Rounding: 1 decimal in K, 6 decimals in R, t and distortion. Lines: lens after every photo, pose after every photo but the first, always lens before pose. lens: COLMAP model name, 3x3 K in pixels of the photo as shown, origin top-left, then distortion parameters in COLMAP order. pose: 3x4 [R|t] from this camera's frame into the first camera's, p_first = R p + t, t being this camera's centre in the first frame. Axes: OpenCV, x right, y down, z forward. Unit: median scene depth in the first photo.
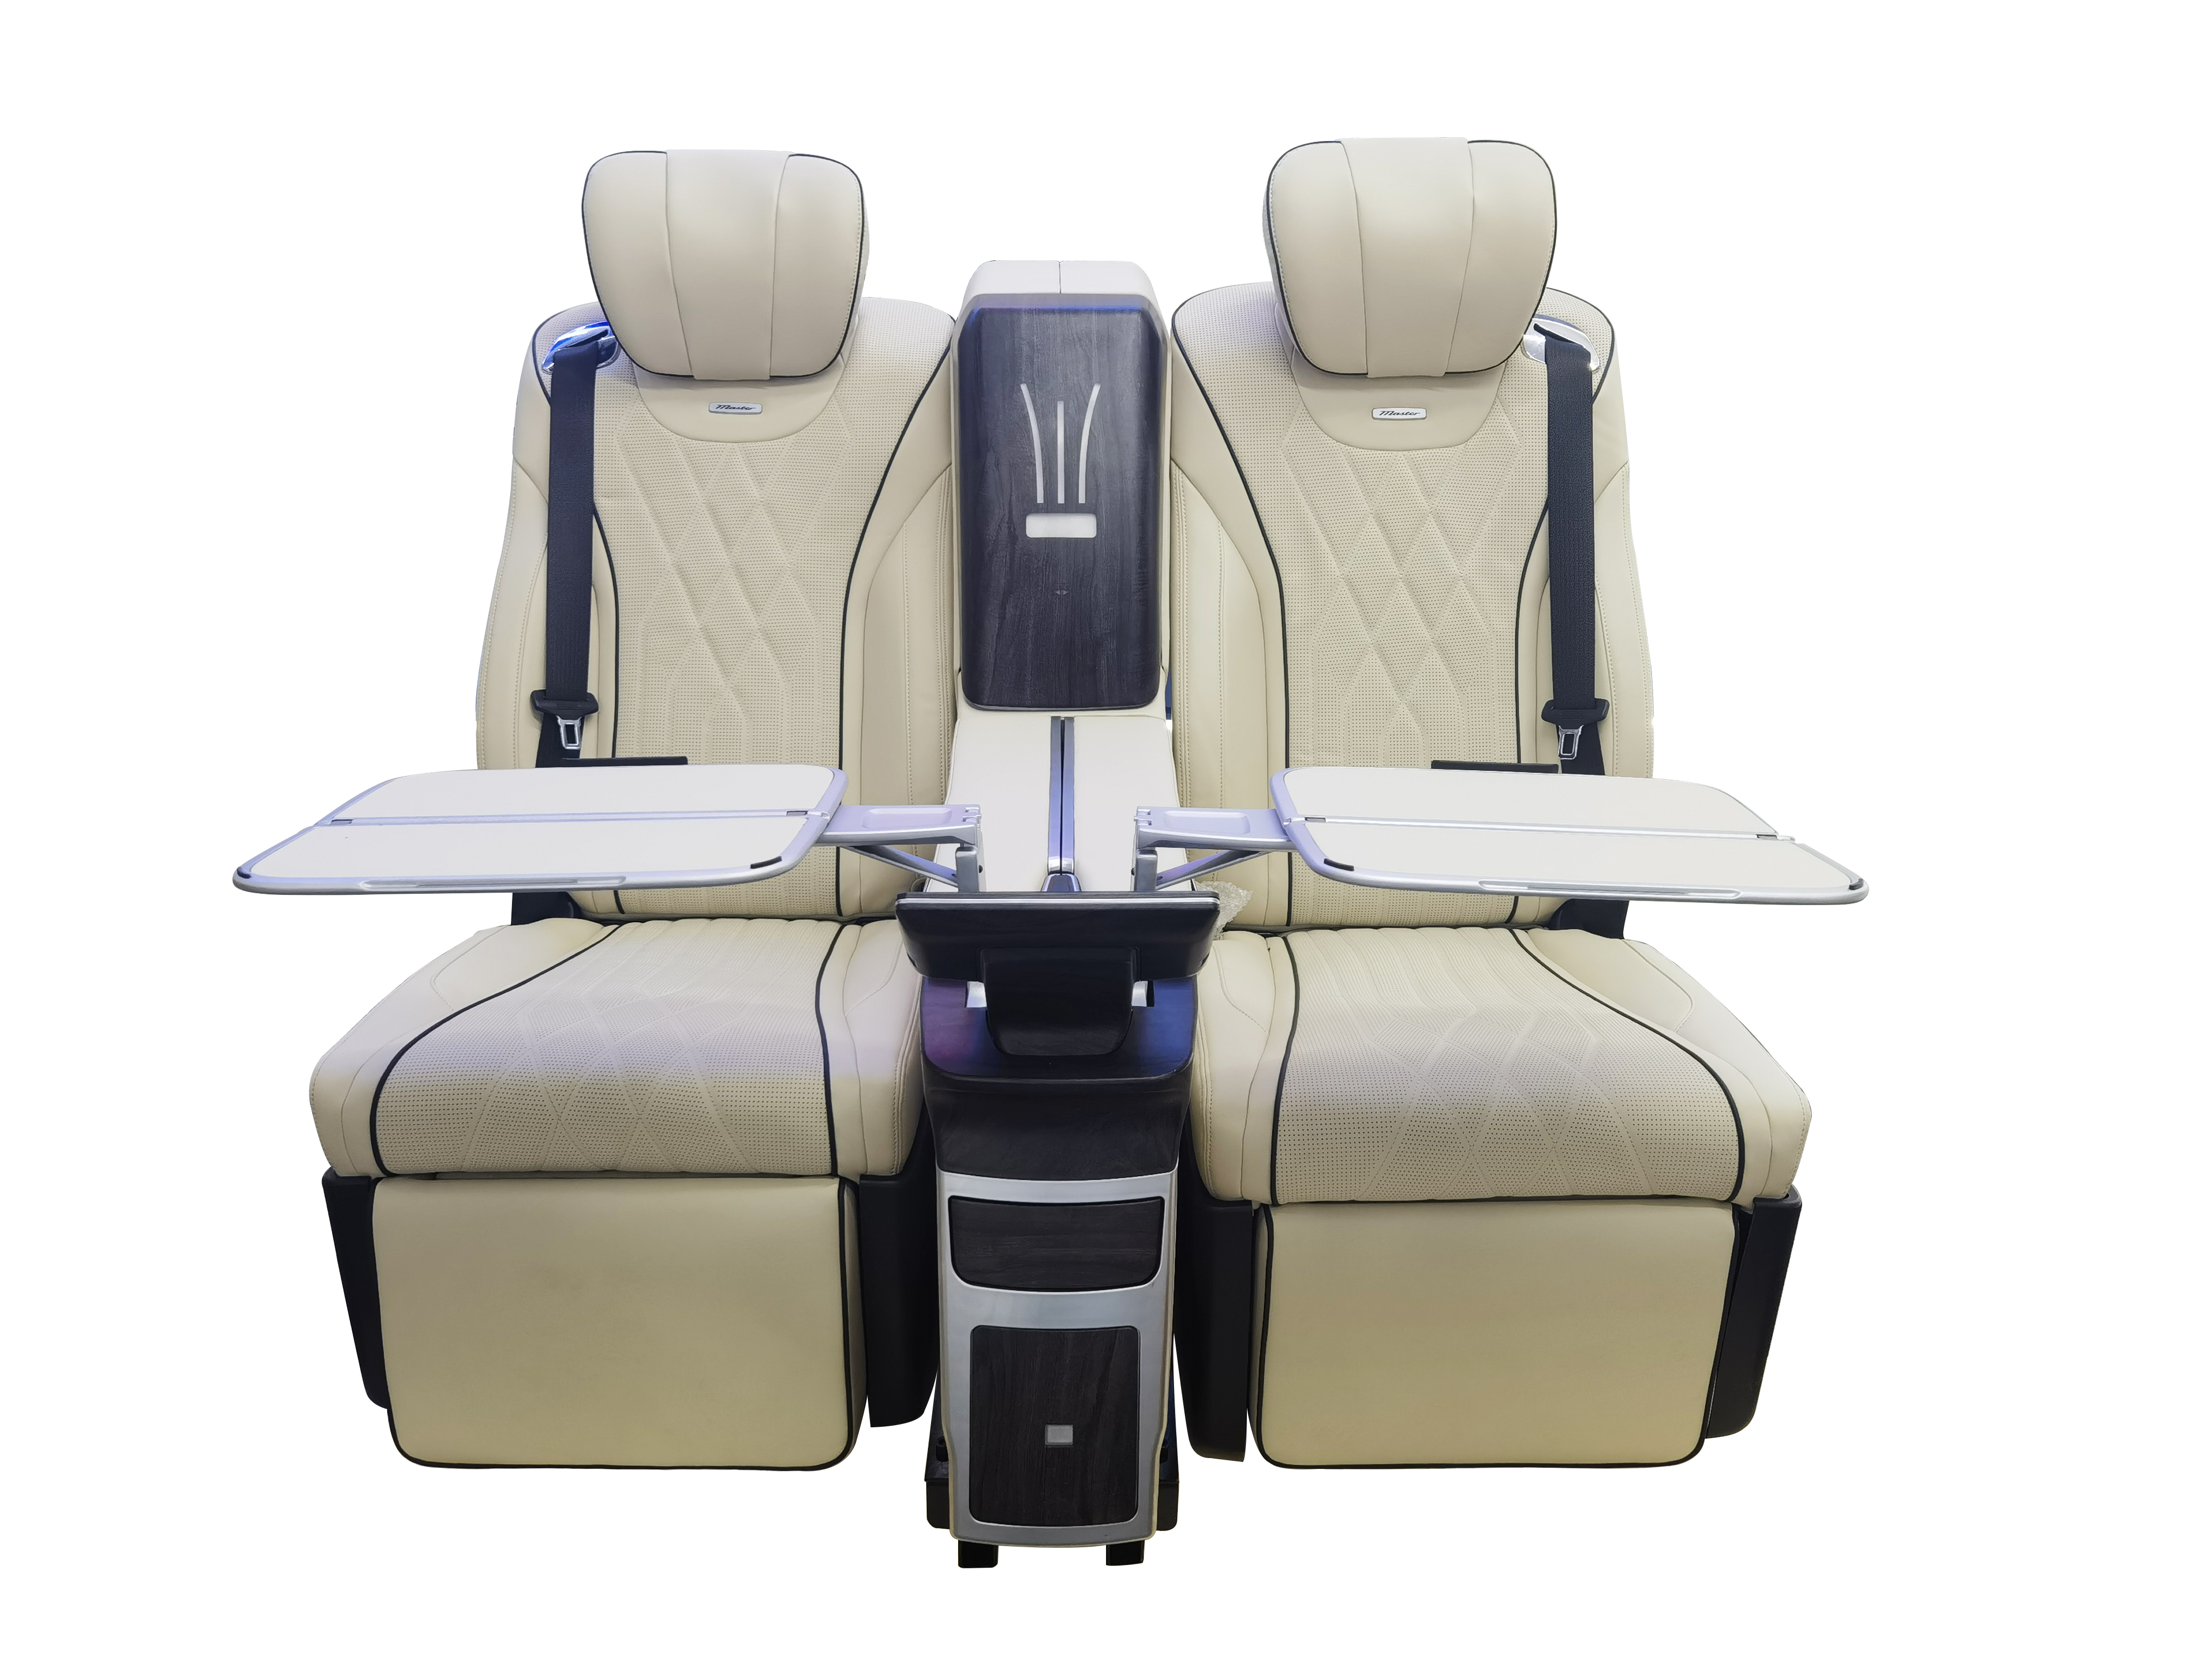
lens RADIAL K [[1792.0, 0, 1106.0], [0, 1792.0, 829.5], [0, 0, 1]] dist [0.004705, 0.014563]
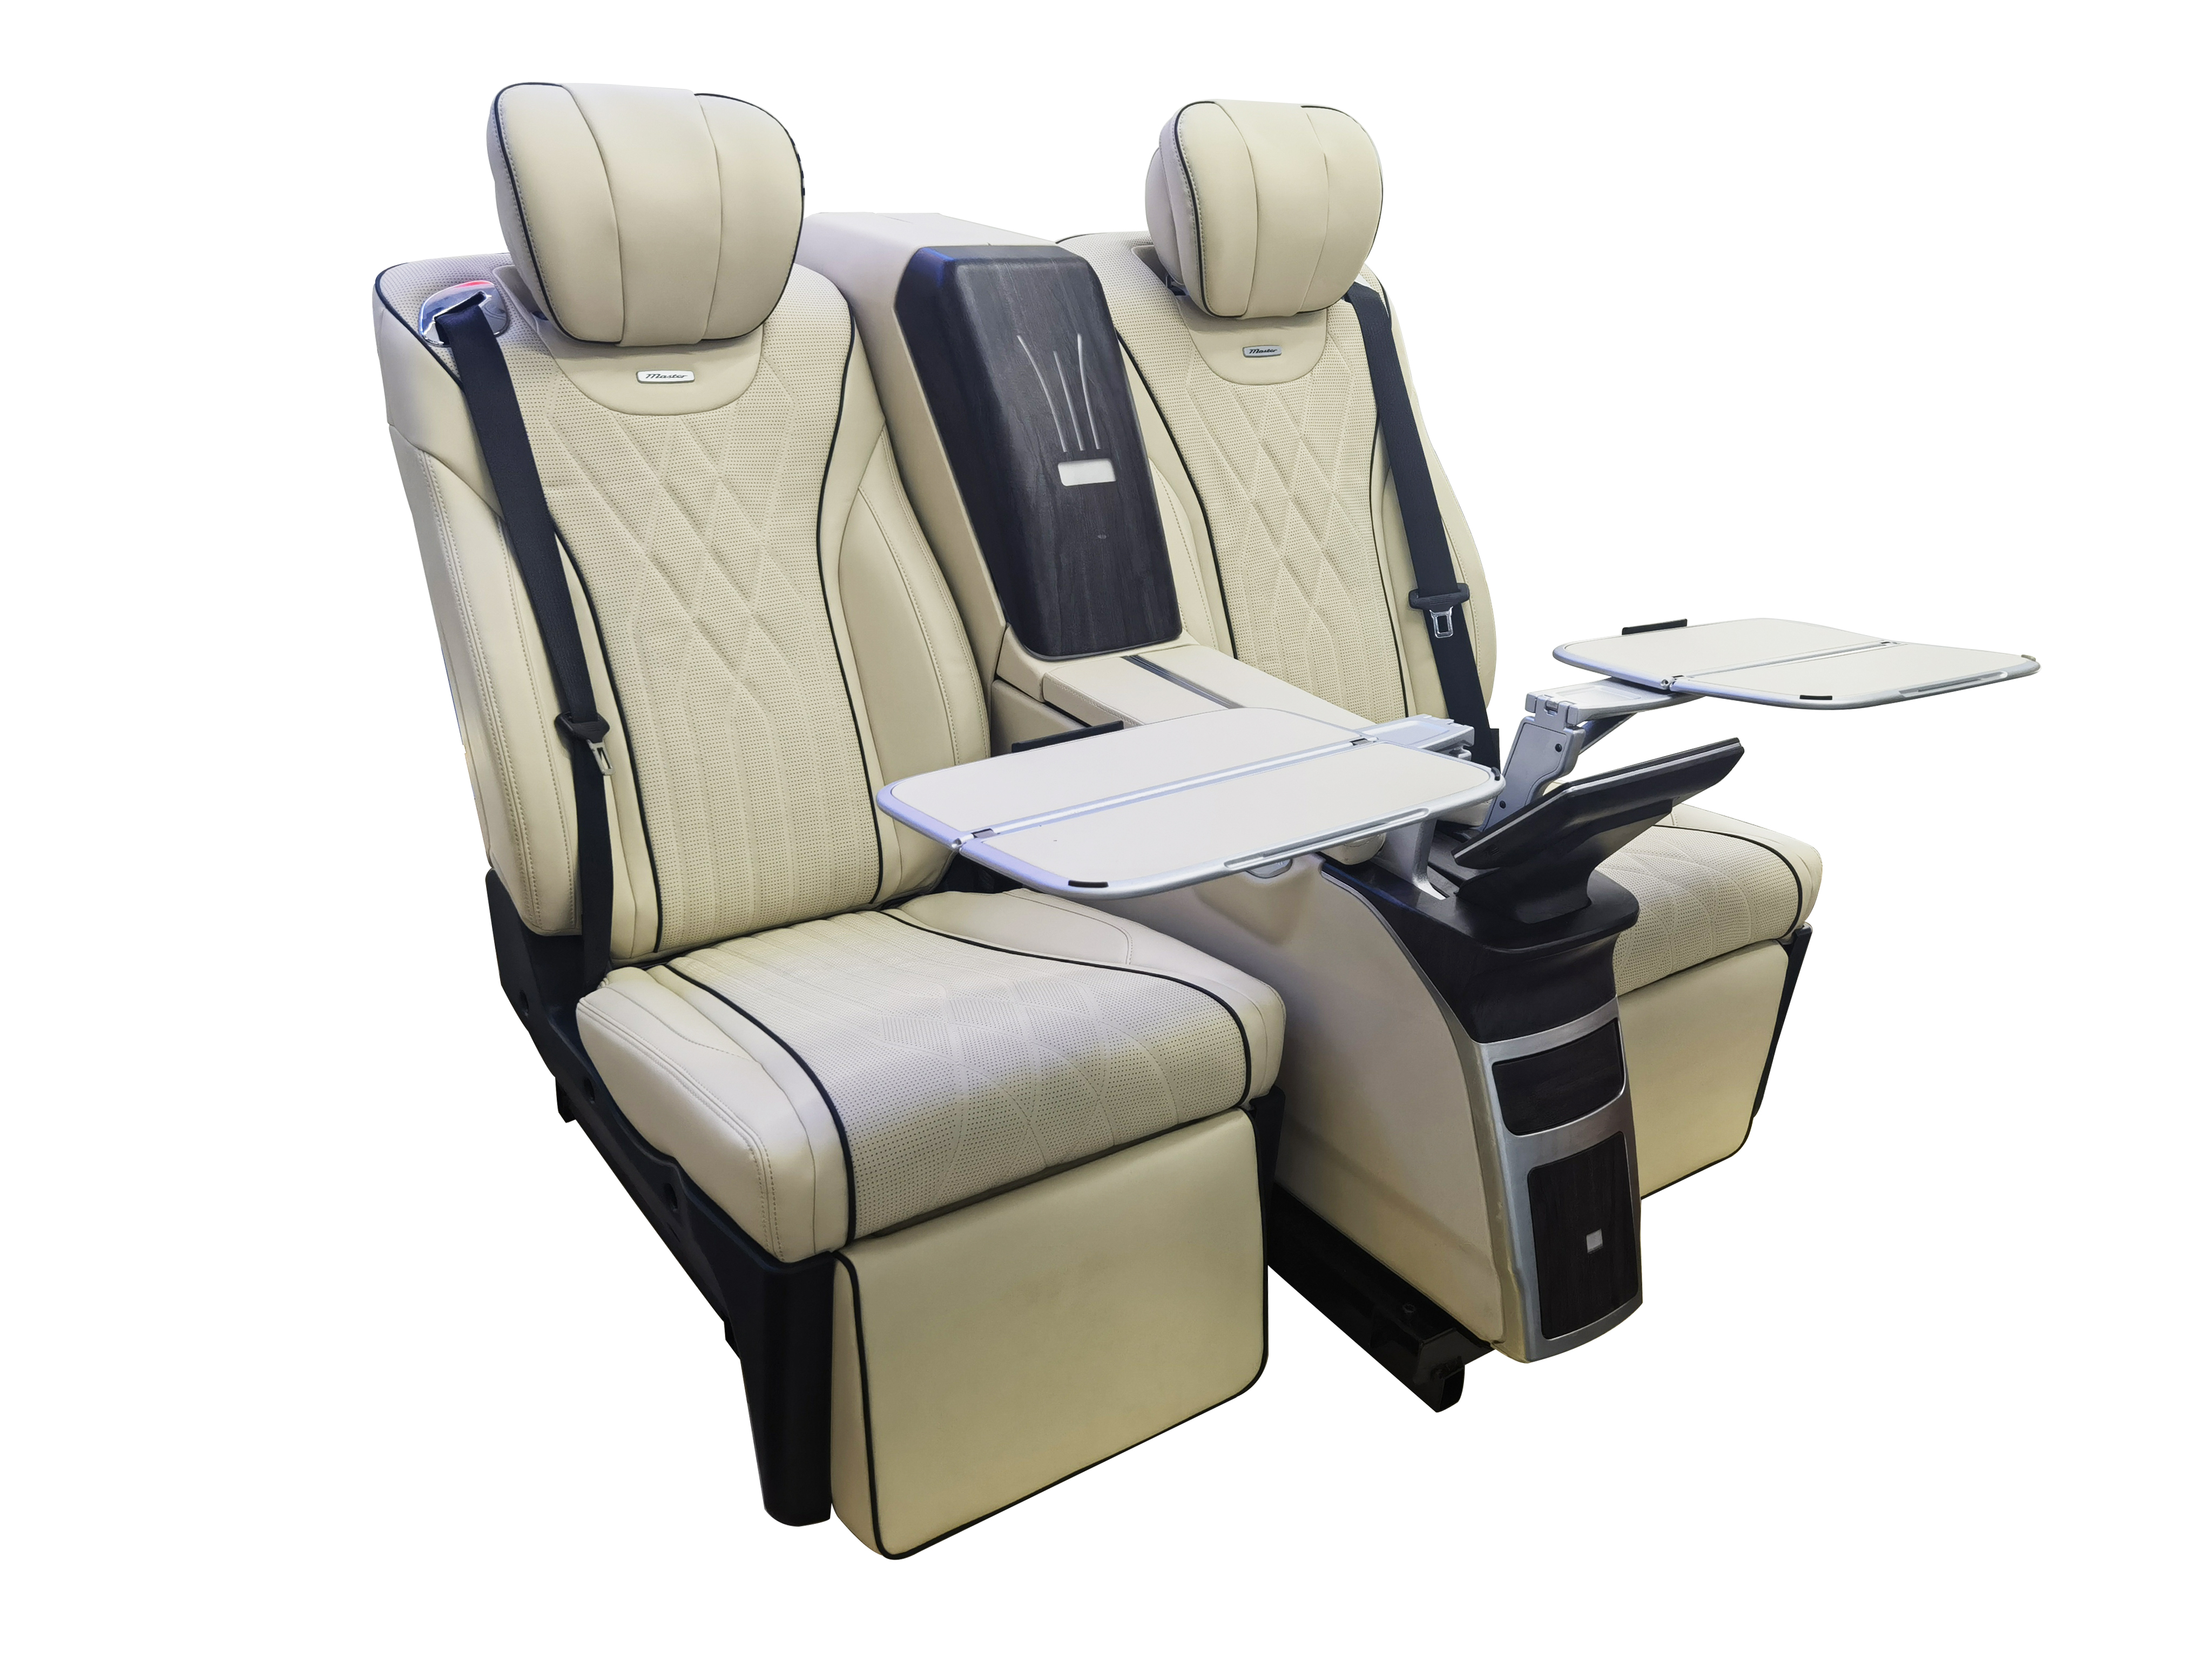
lens RADIAL K [[1792.0, 0, 1106.0], [0, 1792.0, 829.5], [0, 0, 1]] dist [0.004705, 0.014563]
pose [[0.815424, -0.187451, 0.547674, -0.586393], [0.176715, 0.981563, 0.072847, -0.040018], [-0.551231, 0.037381, 0.833515, 0.142002]]
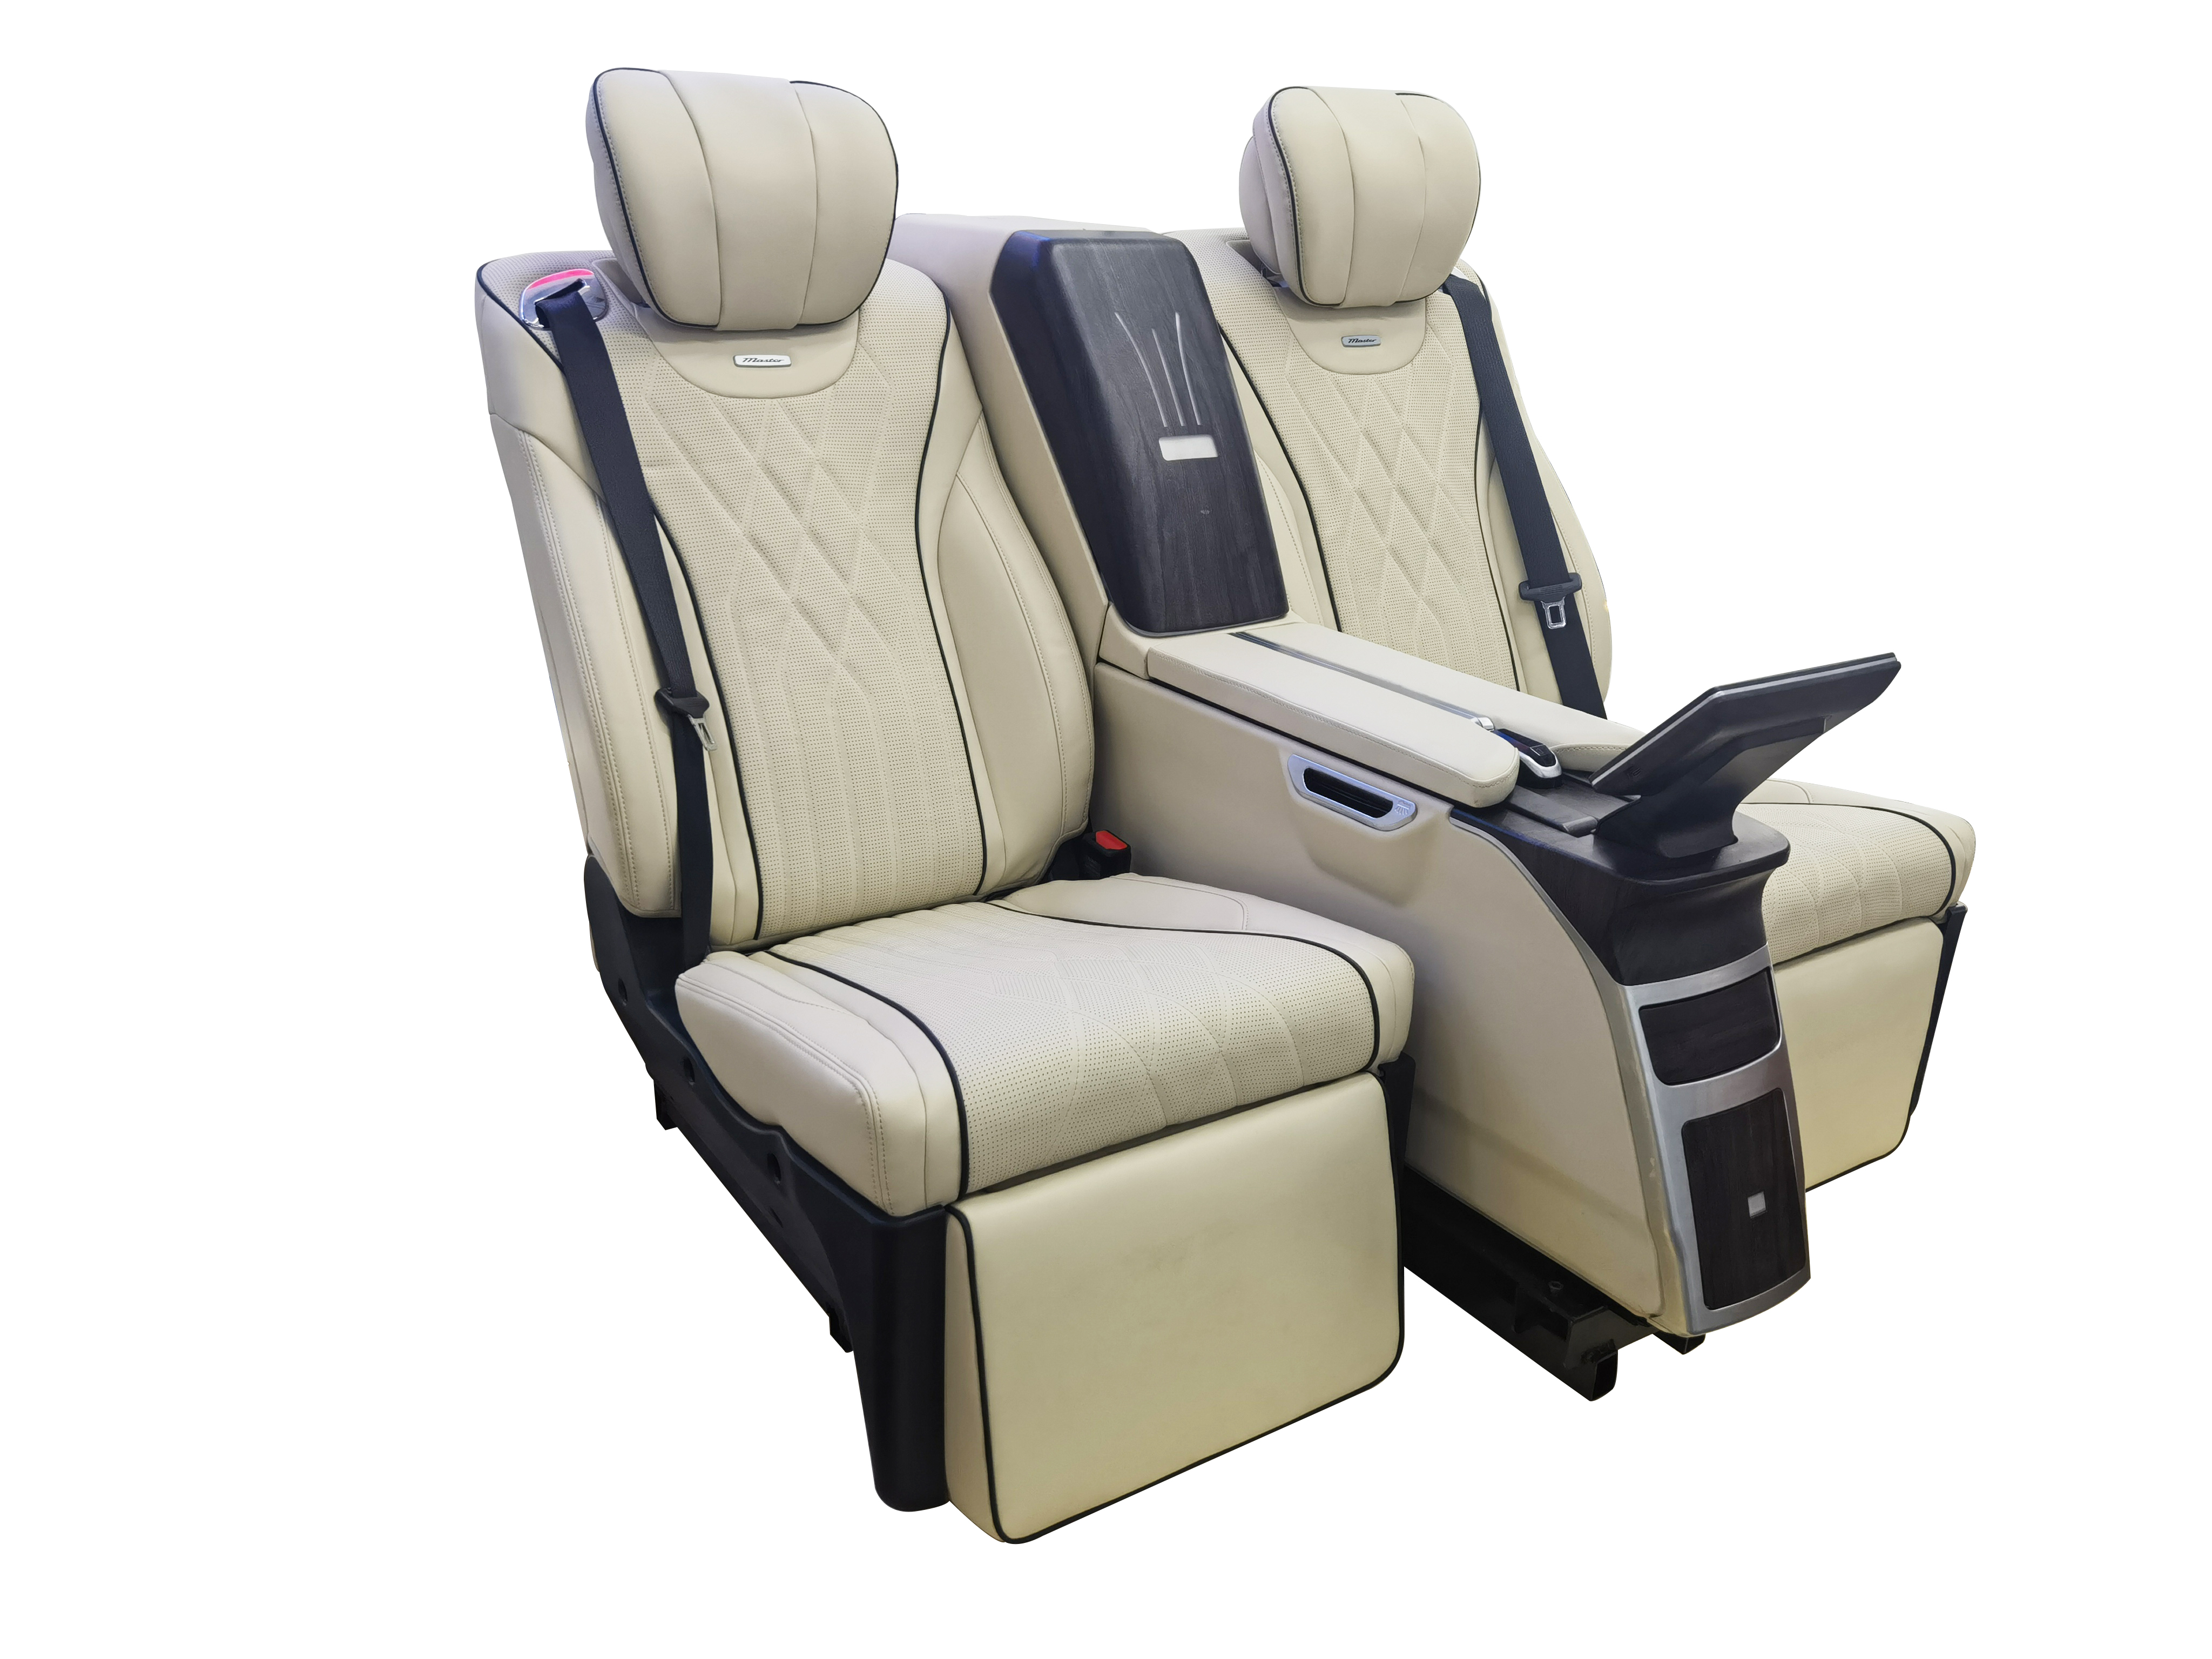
lens RADIAL K [[1792.0, 0, 1106.0], [0, 1792.0, 829.5], [0, 0, 1]] dist [0.004705, 0.014563]
pose [[0.838491, -0.169243, 0.517967, -0.590642], [0.198138, 0.980174, -0.000483, 0.029819], [-0.507617, 0.103034, 0.855400, 0.178811]]
